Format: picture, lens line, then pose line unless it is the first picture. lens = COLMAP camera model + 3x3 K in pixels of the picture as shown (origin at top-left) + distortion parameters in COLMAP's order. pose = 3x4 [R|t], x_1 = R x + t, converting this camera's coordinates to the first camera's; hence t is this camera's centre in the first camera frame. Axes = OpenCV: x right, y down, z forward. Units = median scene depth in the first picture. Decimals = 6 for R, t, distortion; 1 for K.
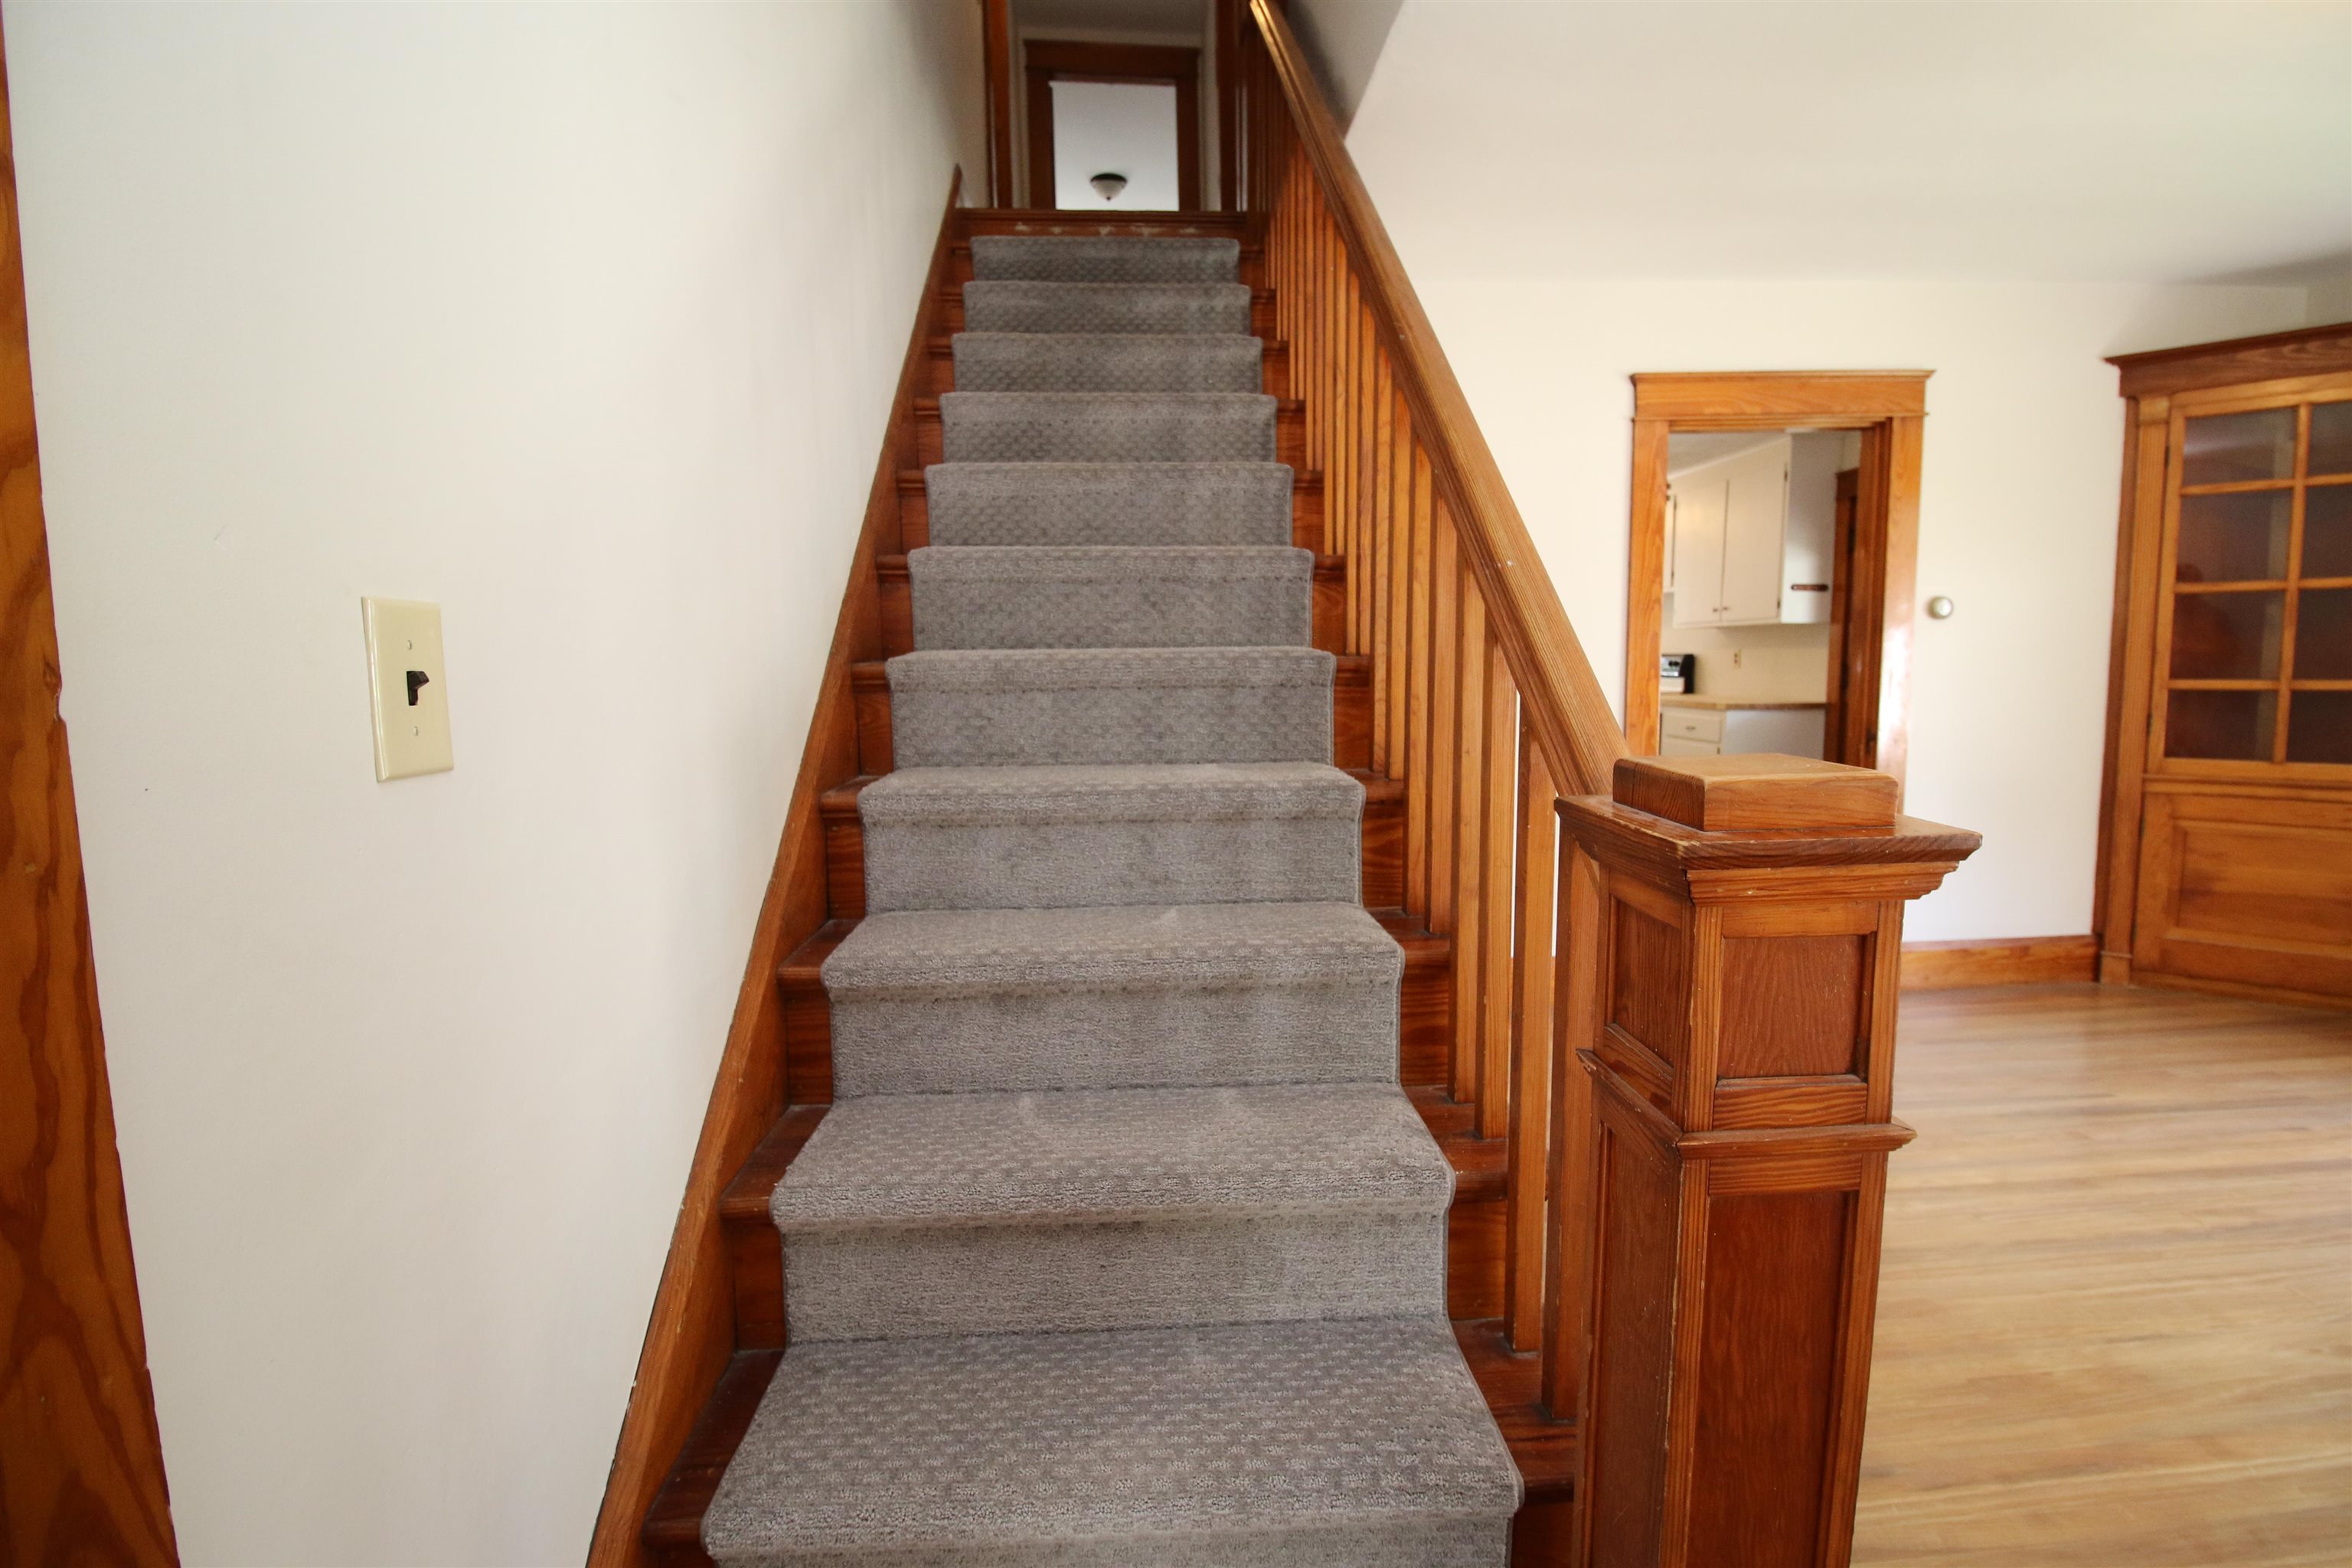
lens RADIAL K [[1090.0, 0, 1186.0], [0, 1090.0, 773.5], [0, 0, 1]] dist [-0.003384, -0.009540]
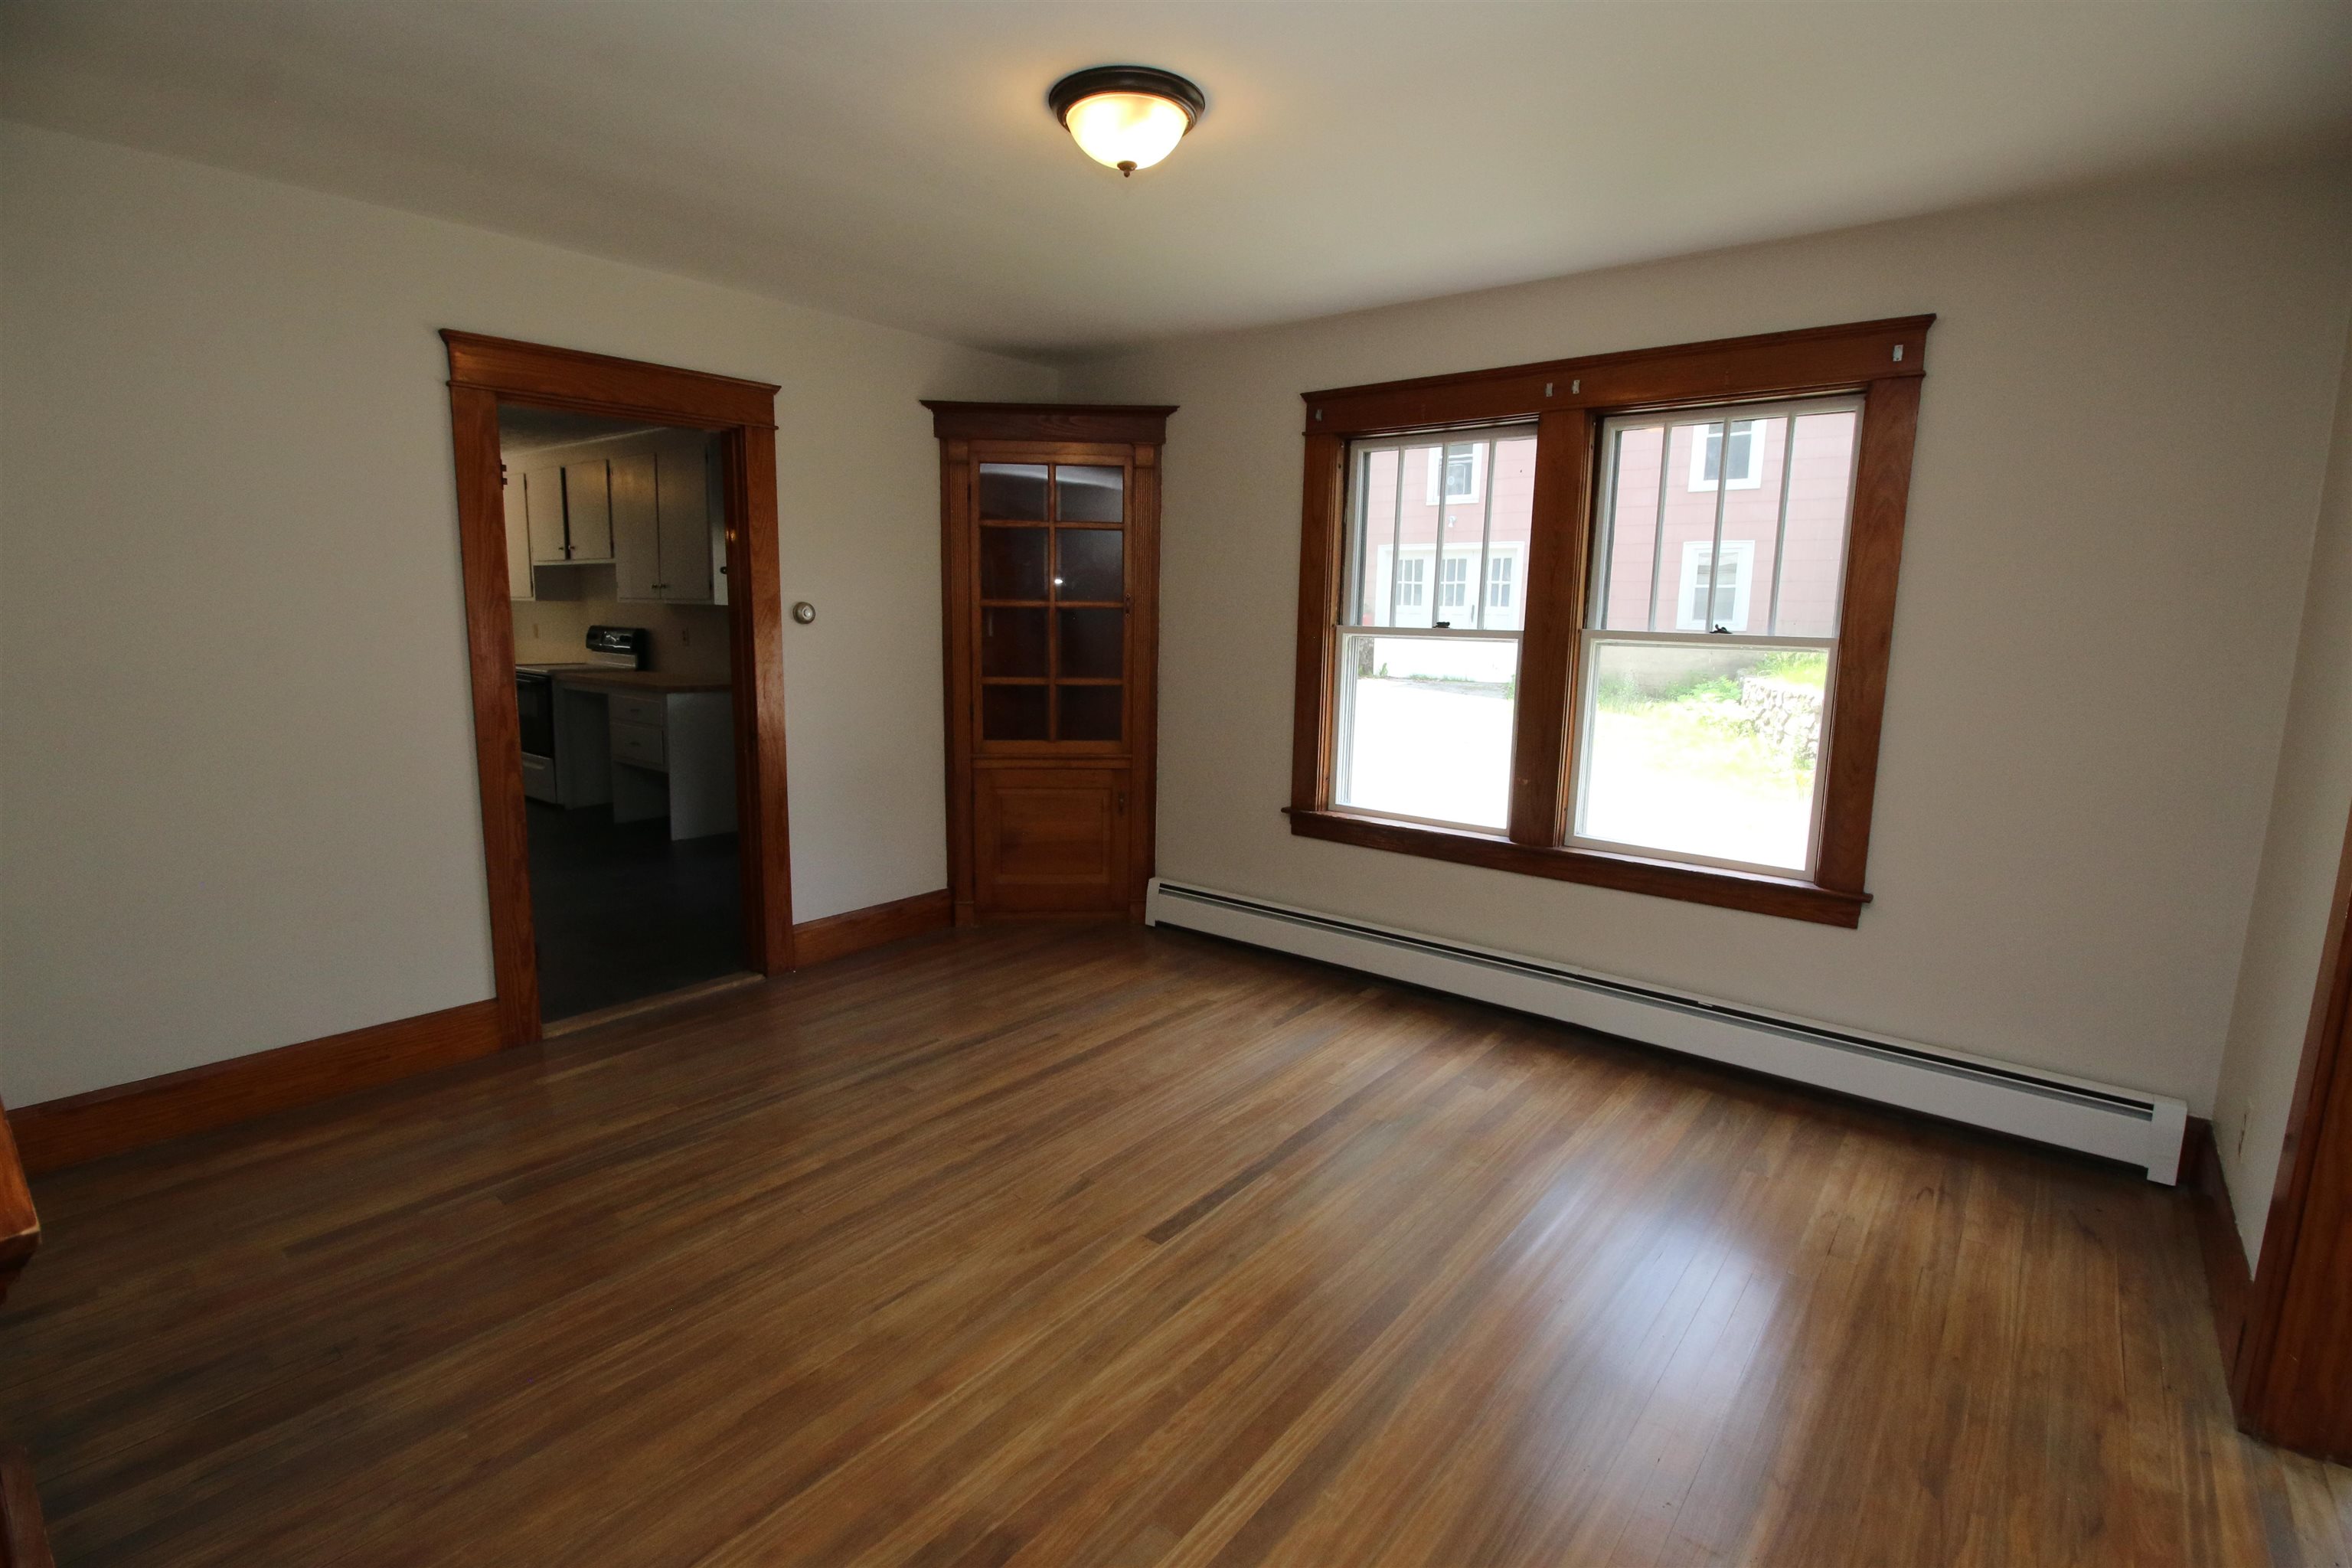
lens RADIAL K [[1080.5, 0, 1180.2], [0, 1080.5, 779.2], [0, 0, 1]] dist [0.001296, -0.020996]
pose [[0.671694, -0.084521, 0.735991, 0.148654], [0.048241, 0.996352, 0.070394, -0.047278], [-0.739256, -0.011778, 0.673321, 0.003812]]
